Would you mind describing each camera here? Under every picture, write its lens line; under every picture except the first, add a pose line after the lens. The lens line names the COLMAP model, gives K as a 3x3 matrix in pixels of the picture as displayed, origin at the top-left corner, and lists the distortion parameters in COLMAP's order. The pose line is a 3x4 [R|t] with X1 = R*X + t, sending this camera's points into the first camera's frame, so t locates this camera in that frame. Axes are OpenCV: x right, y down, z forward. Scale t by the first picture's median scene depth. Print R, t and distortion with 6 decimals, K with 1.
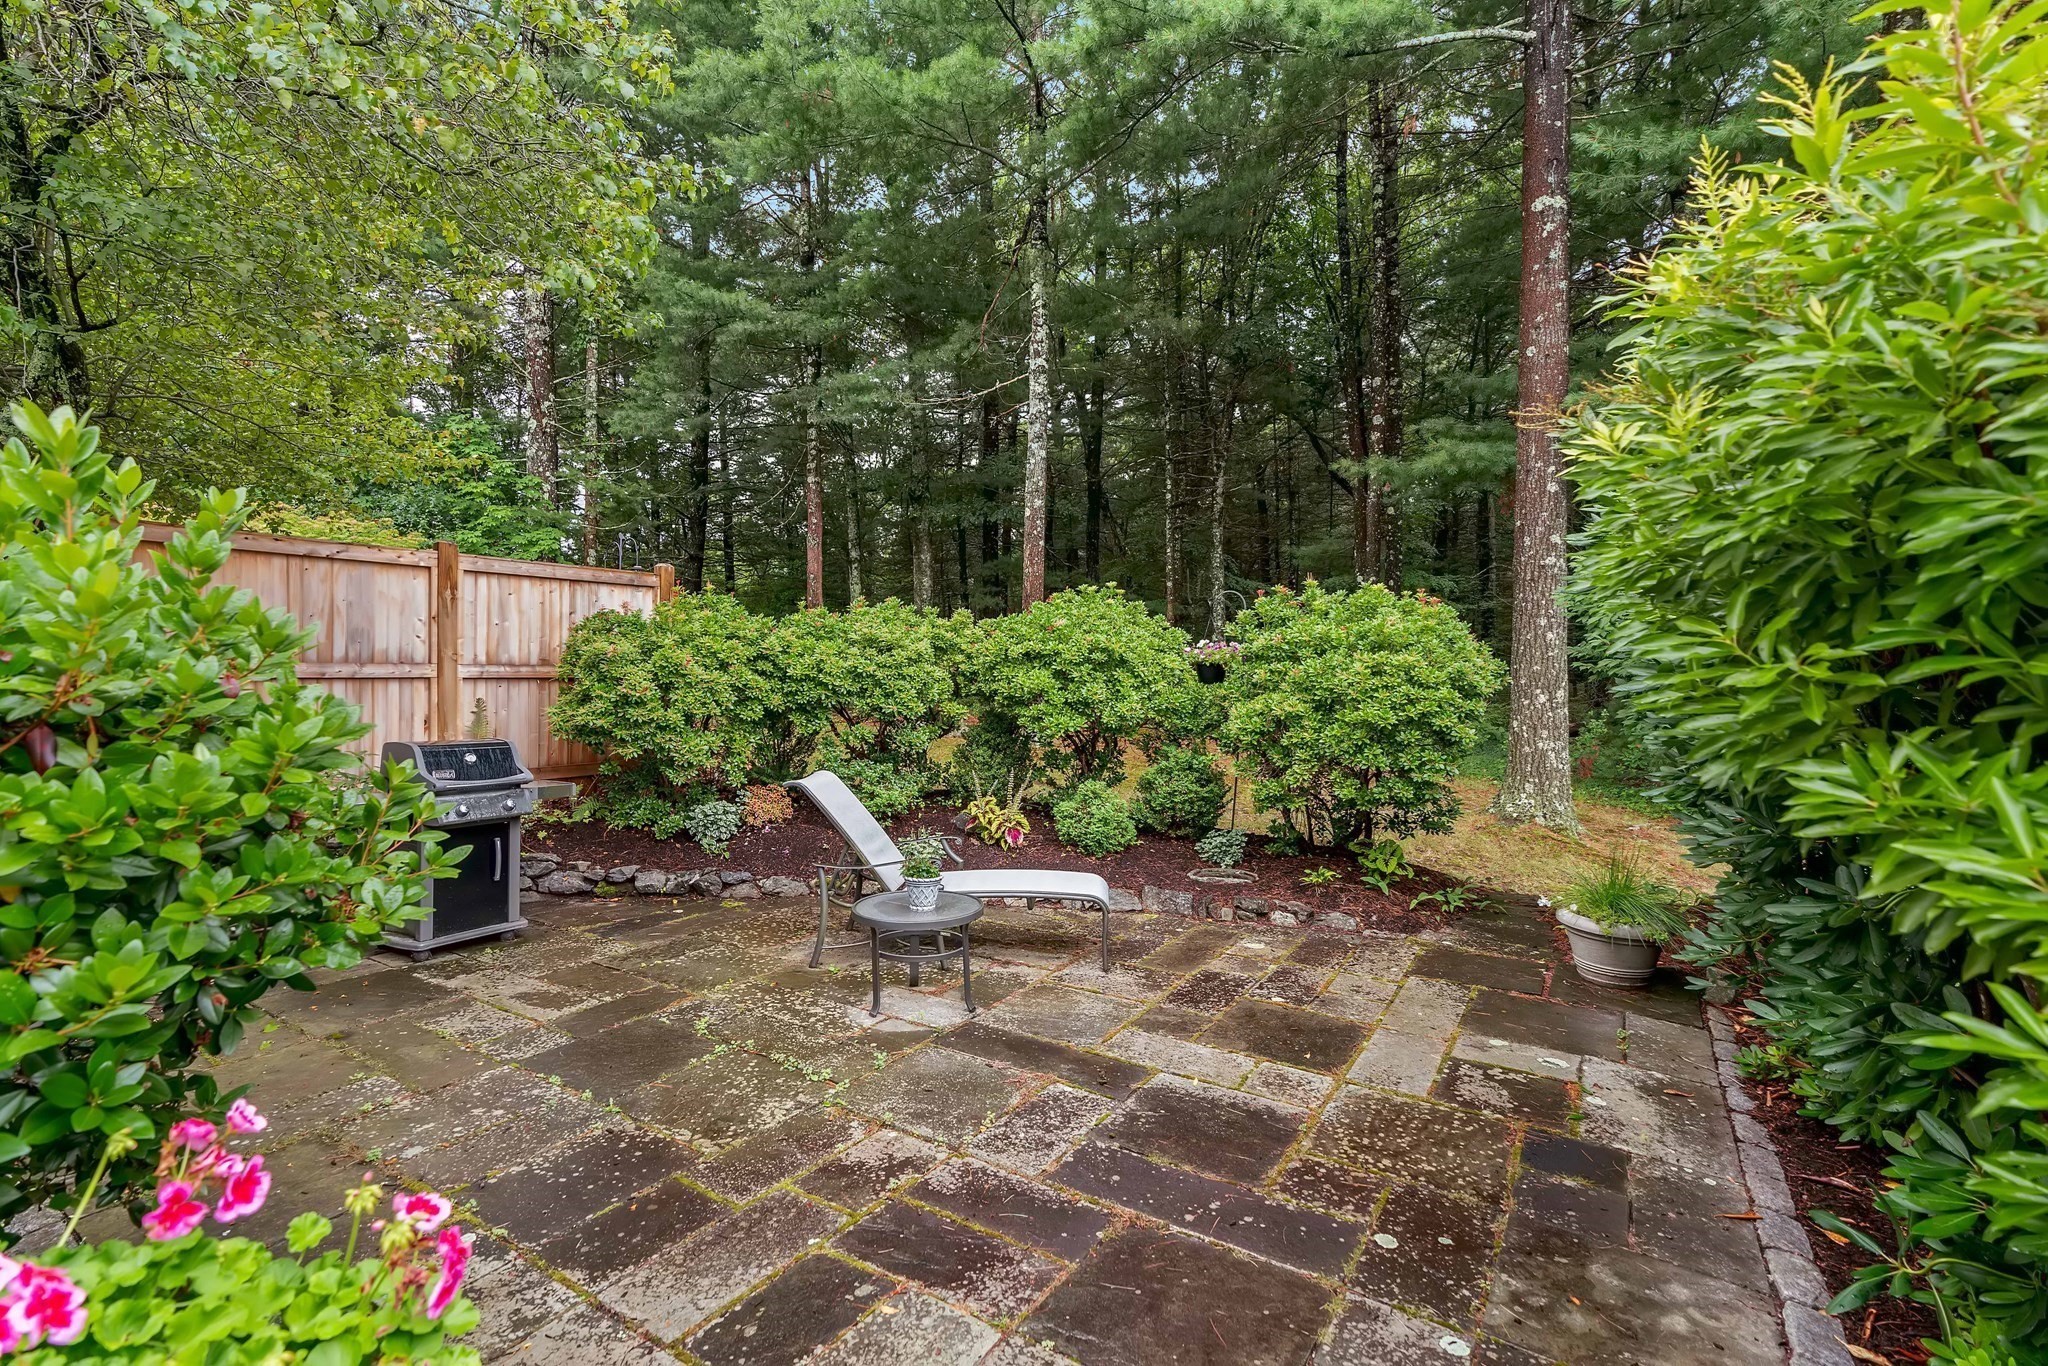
lens RADIAL K [[949.3, 0, 1025.4], [0, 949.3, 667.5], [0, 0, 1]] dist [-0.001025, 0.003200]
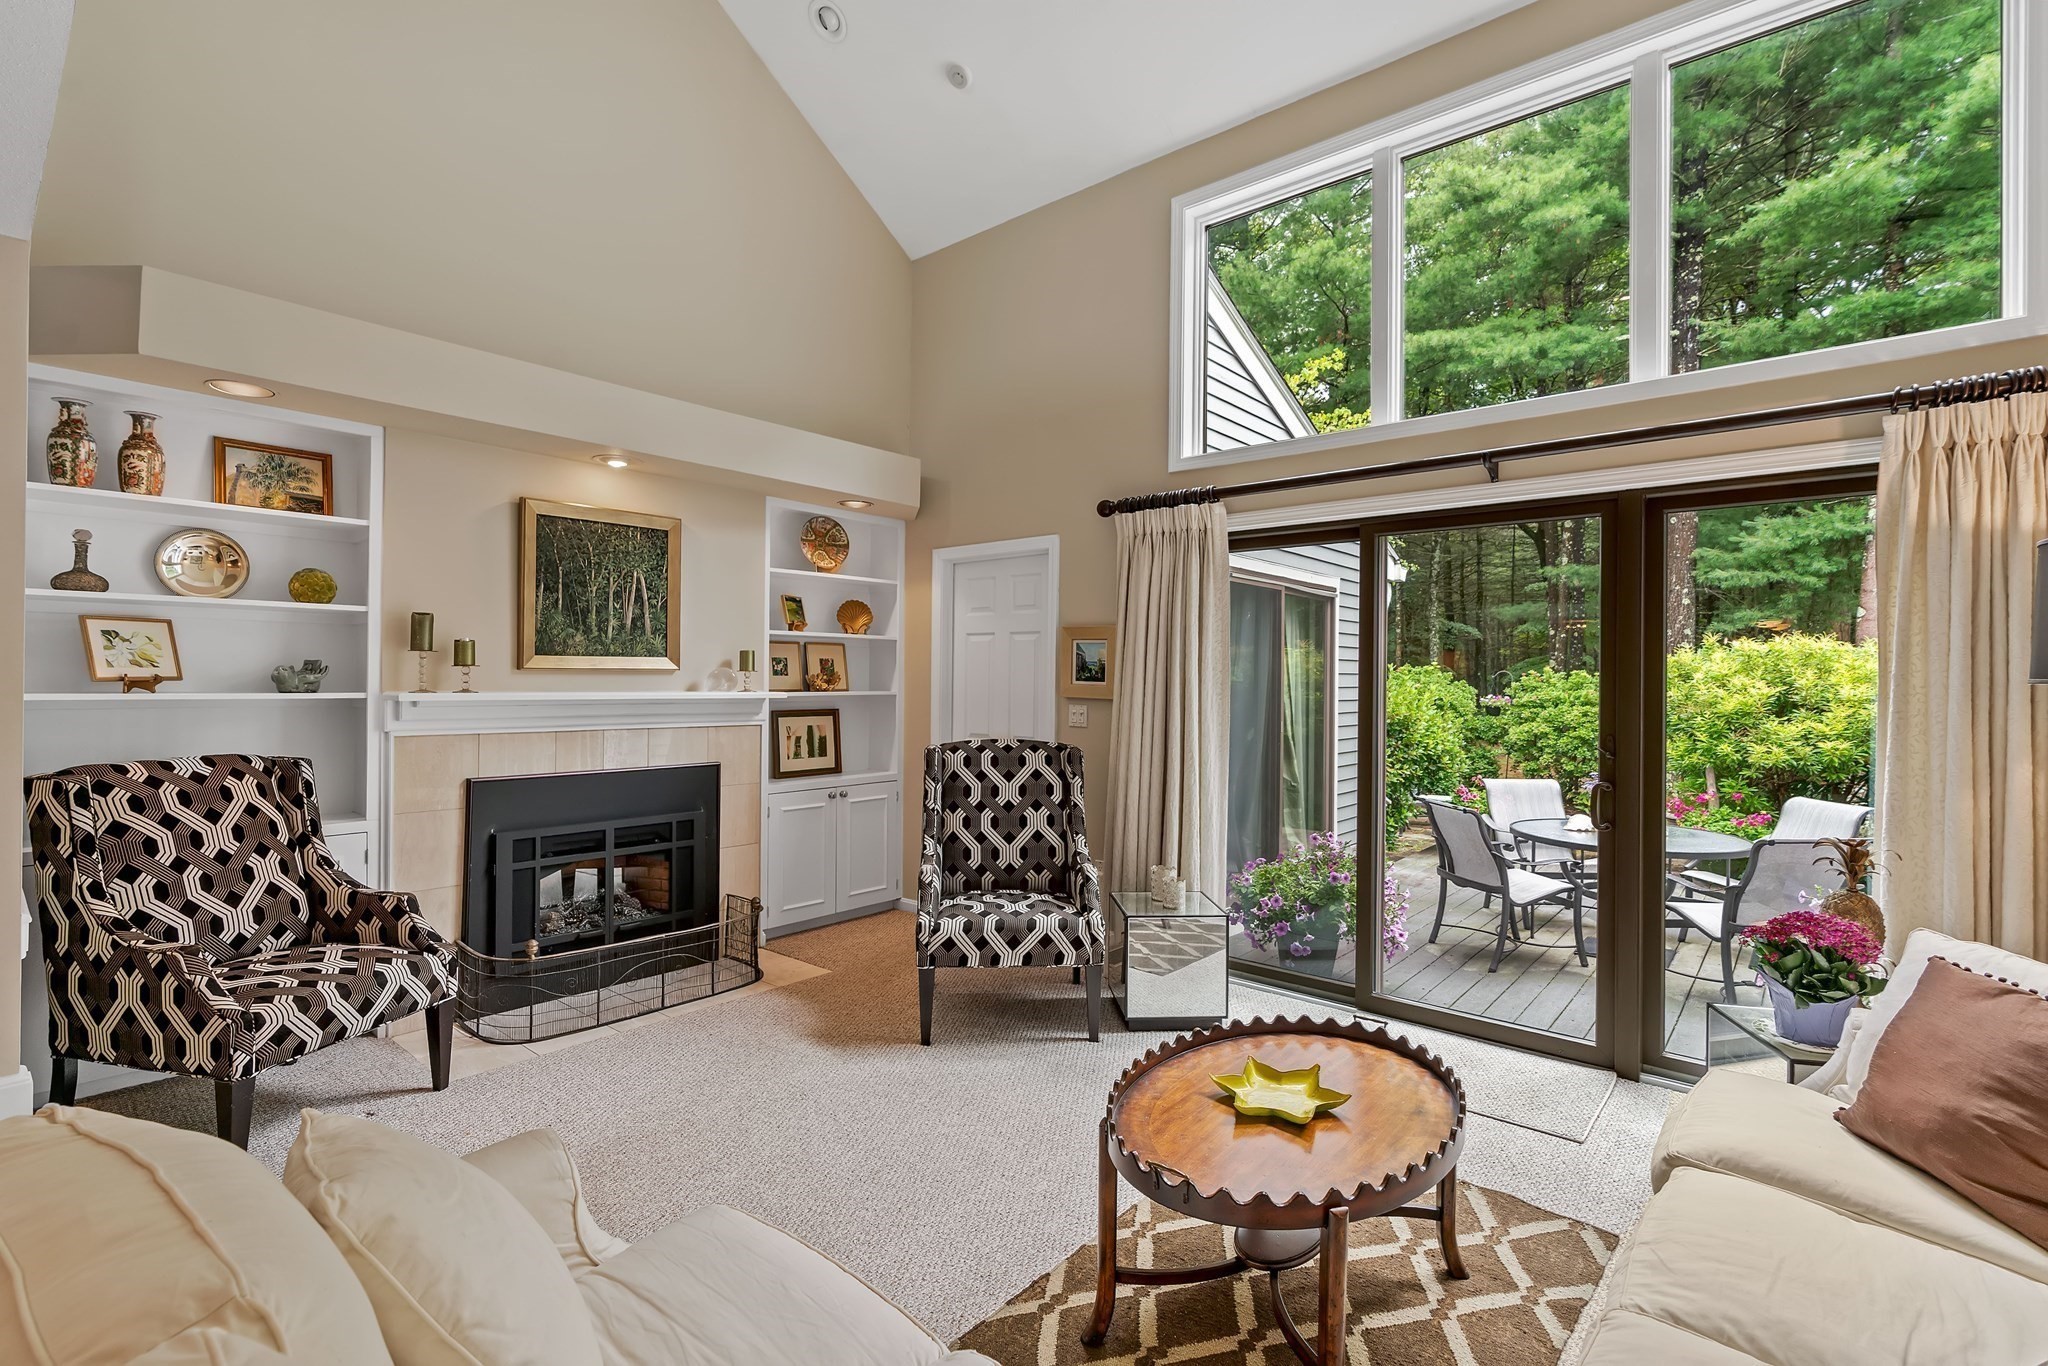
lens RADIAL K [[949.3, 0, 1028.2], [0, 949.3, 663.7], [0, 0, 1]] dist [-0.001025, 0.003200]
pose [[0.990238, 0.012088, -0.138858, -0.569691], [-0.013304, 0.999881, -0.007832, -0.073950], [0.138747, 0.009603, 0.990281, -1.288995]]
